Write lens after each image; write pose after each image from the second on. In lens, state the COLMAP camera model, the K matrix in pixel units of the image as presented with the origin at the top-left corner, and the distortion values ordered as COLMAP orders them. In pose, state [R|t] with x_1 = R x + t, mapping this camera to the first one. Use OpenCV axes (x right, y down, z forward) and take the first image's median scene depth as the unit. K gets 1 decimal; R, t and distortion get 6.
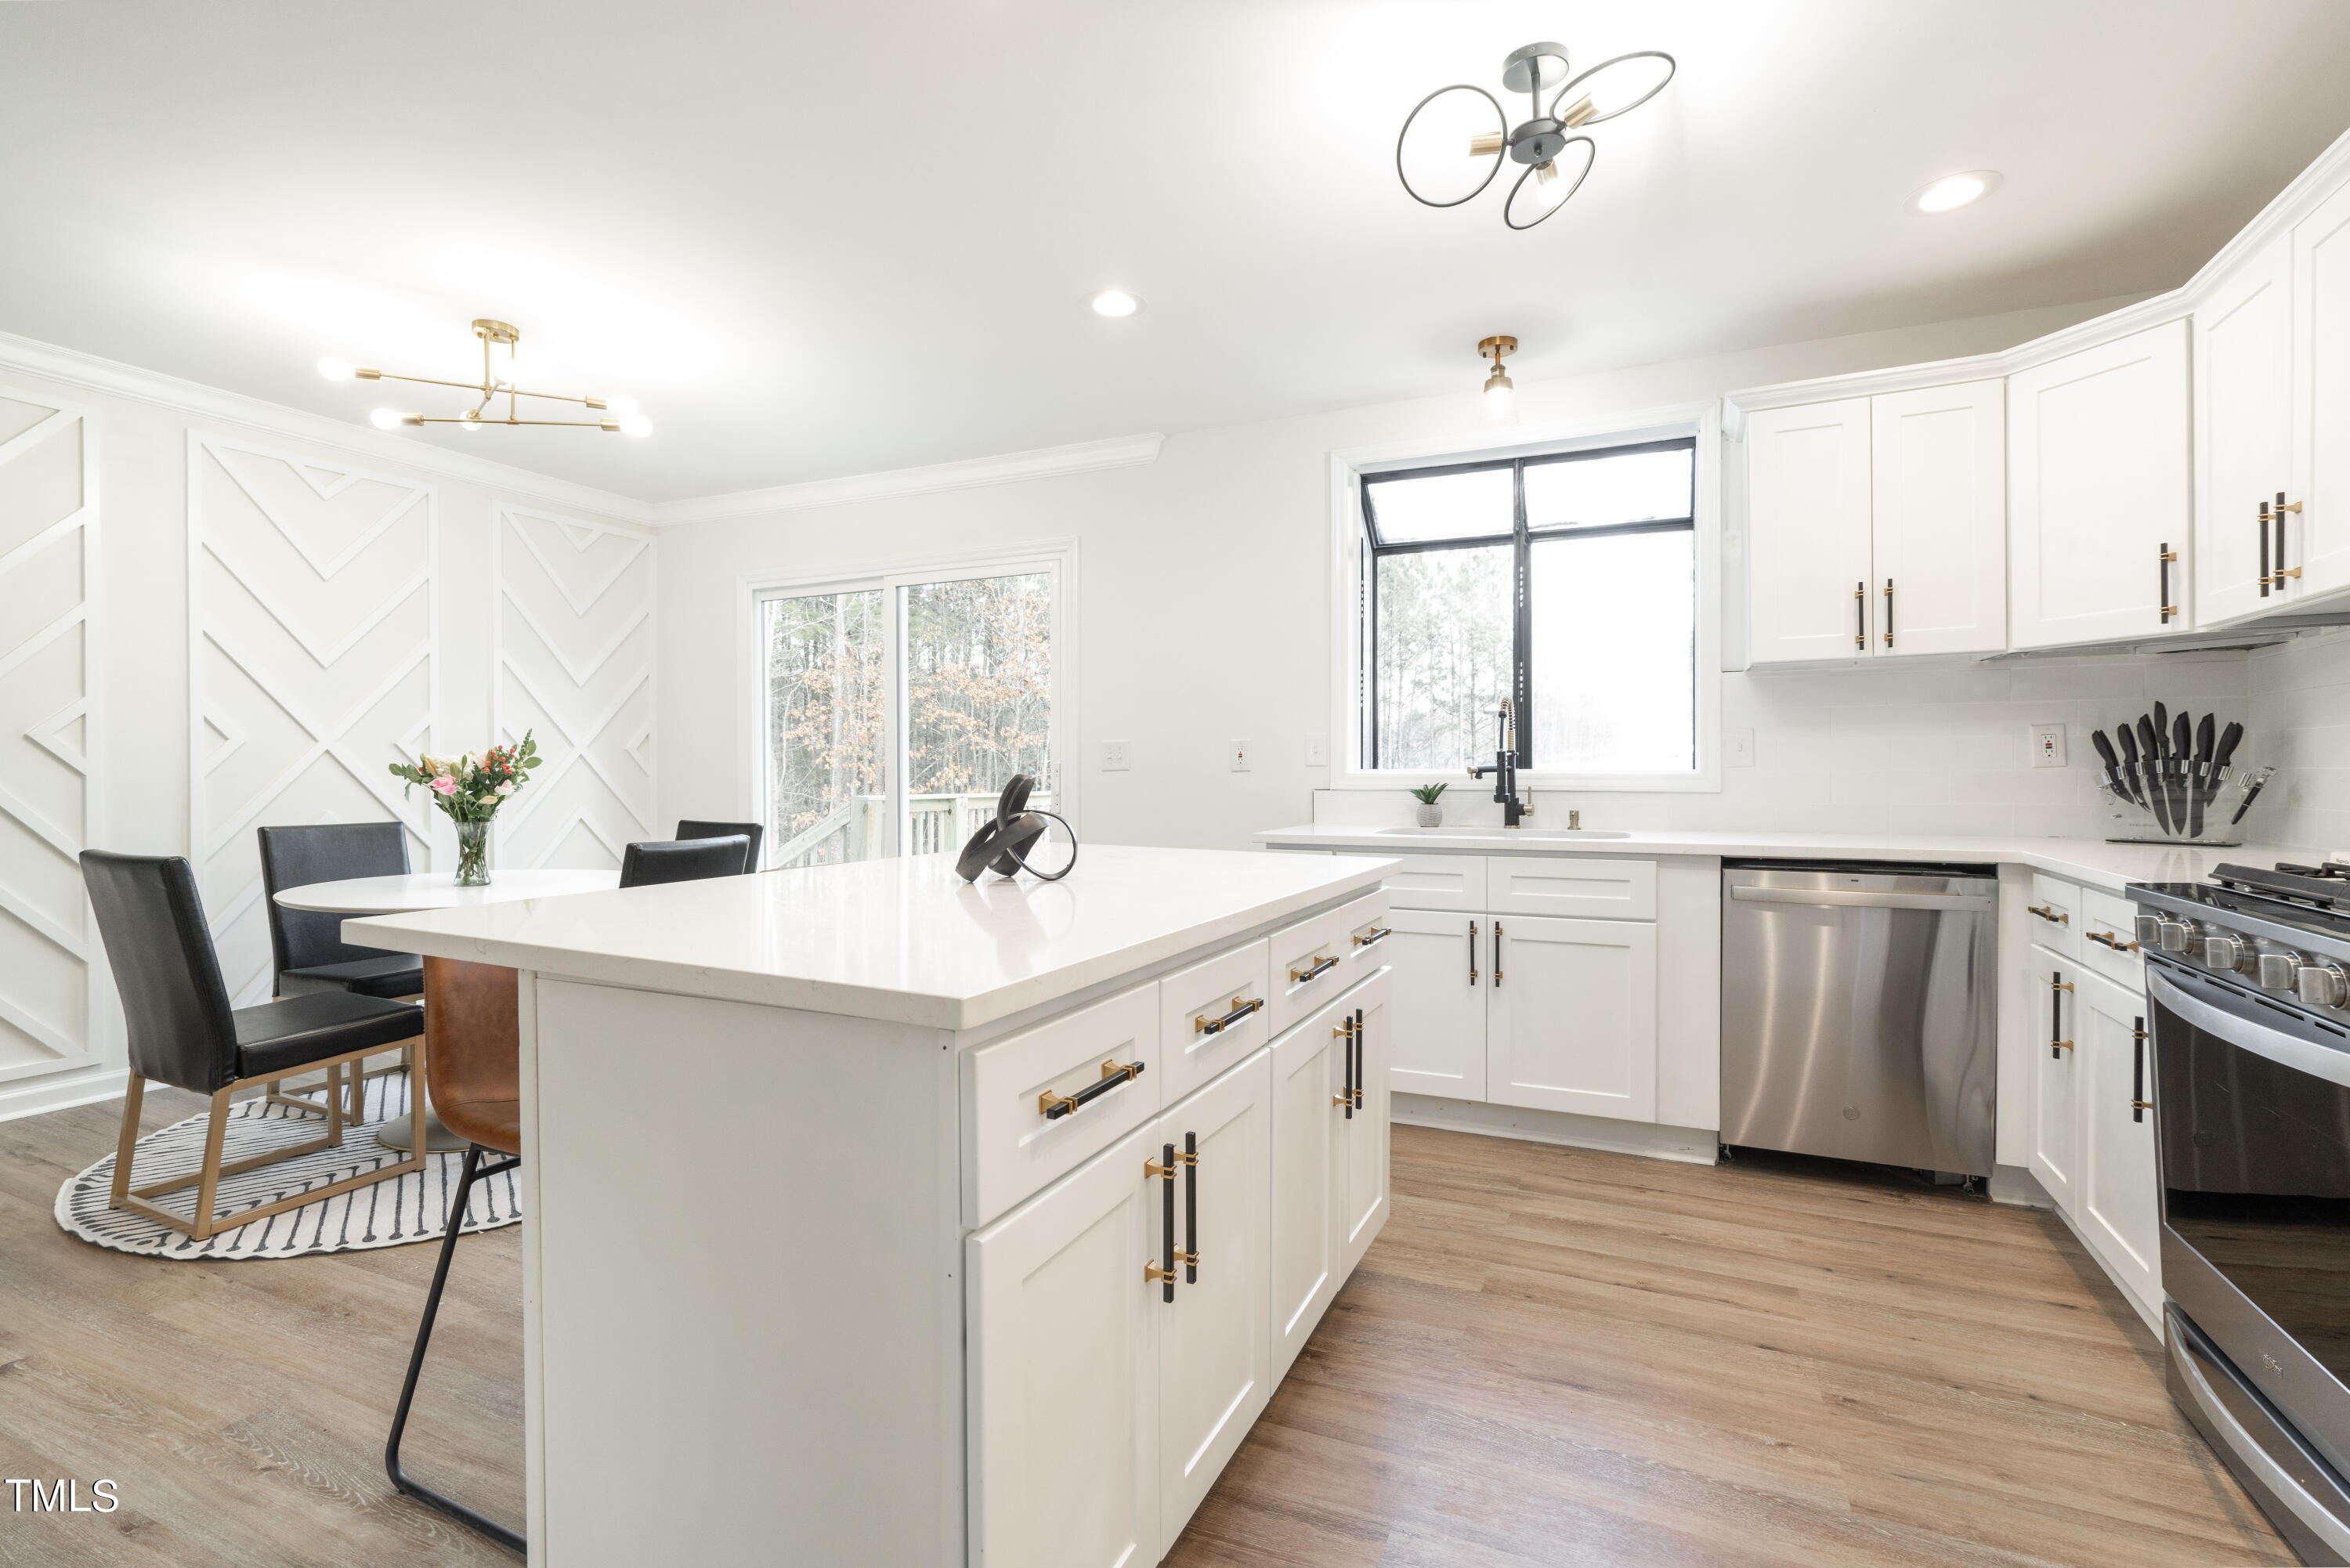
lens RADIAL K [[1042.3, 0, 1181.5], [0, 1042.3, 782.4], [0, 0, 1]] dist [-0.001604, 0.000772]
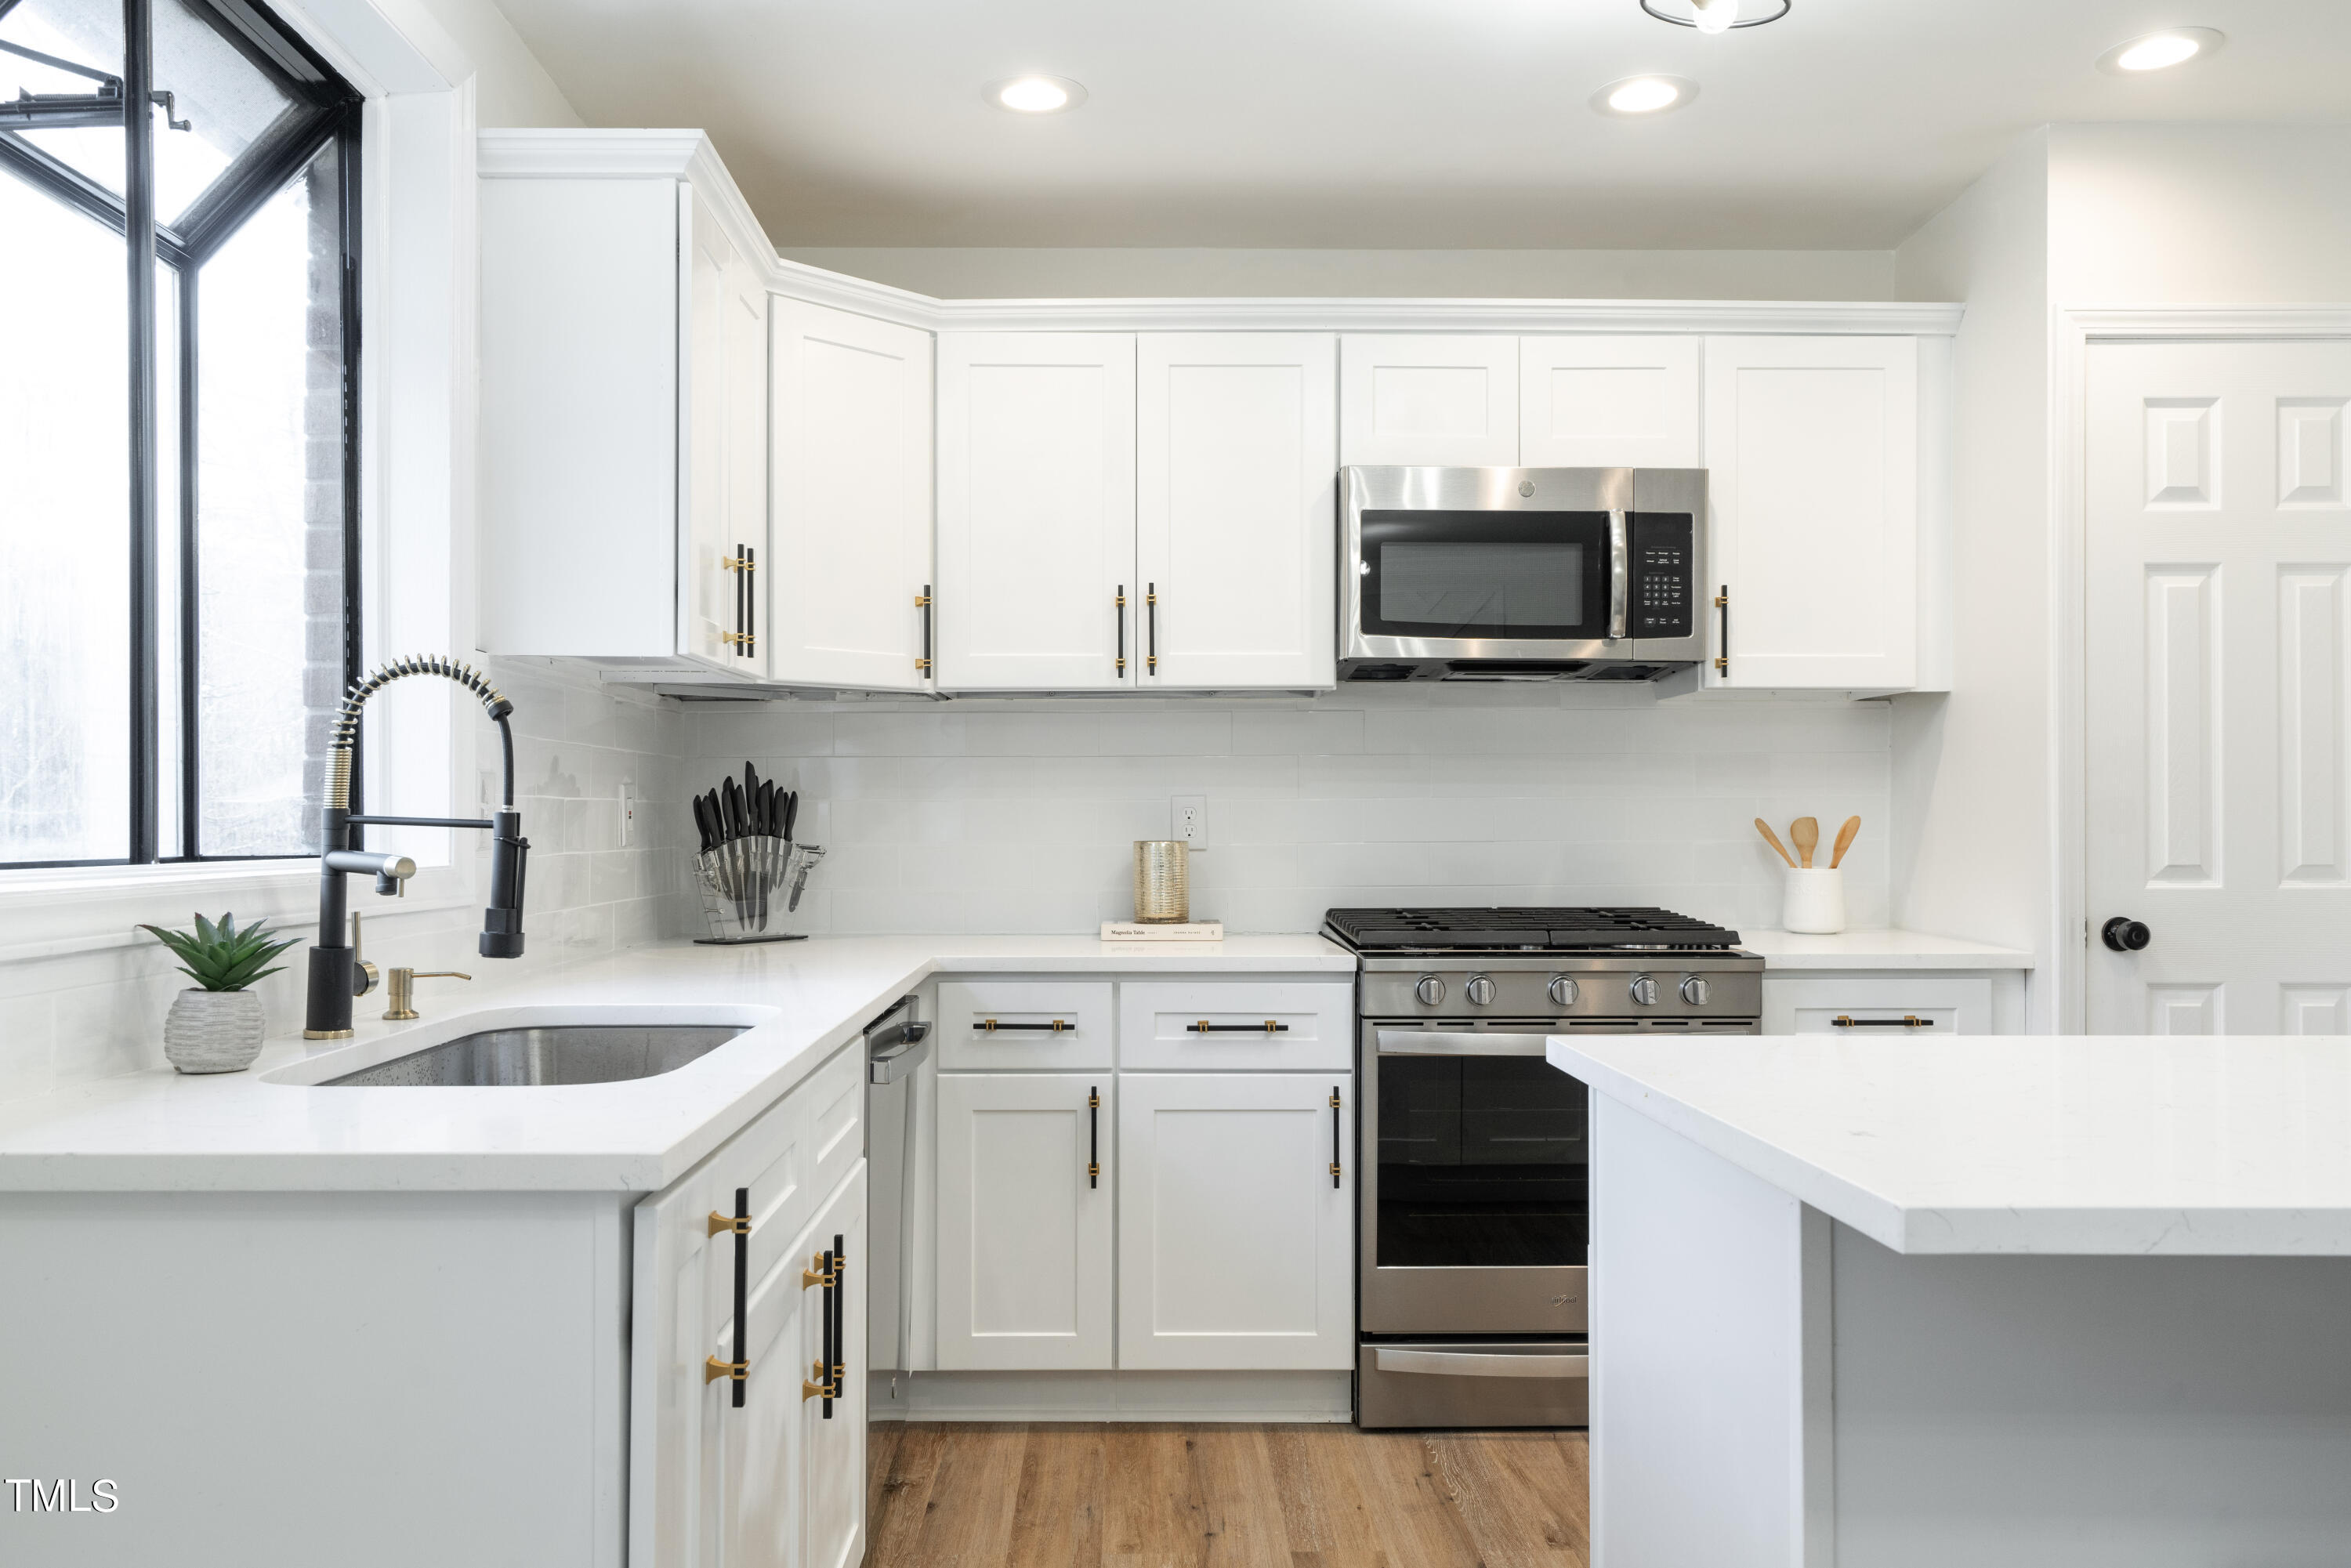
lens RADIAL K [[1794.7, 0, 1174.2], [0, 1794.7, 806.0], [0, 0, 1]] dist [0.006736, 0.010514]
pose [[-0.429535, 0.011878, 0.902972, -0.415483], [0.013798, 0.999883, -0.006589, -0.029754], [-0.902945, 0.009629, -0.429648, 1.254760]]
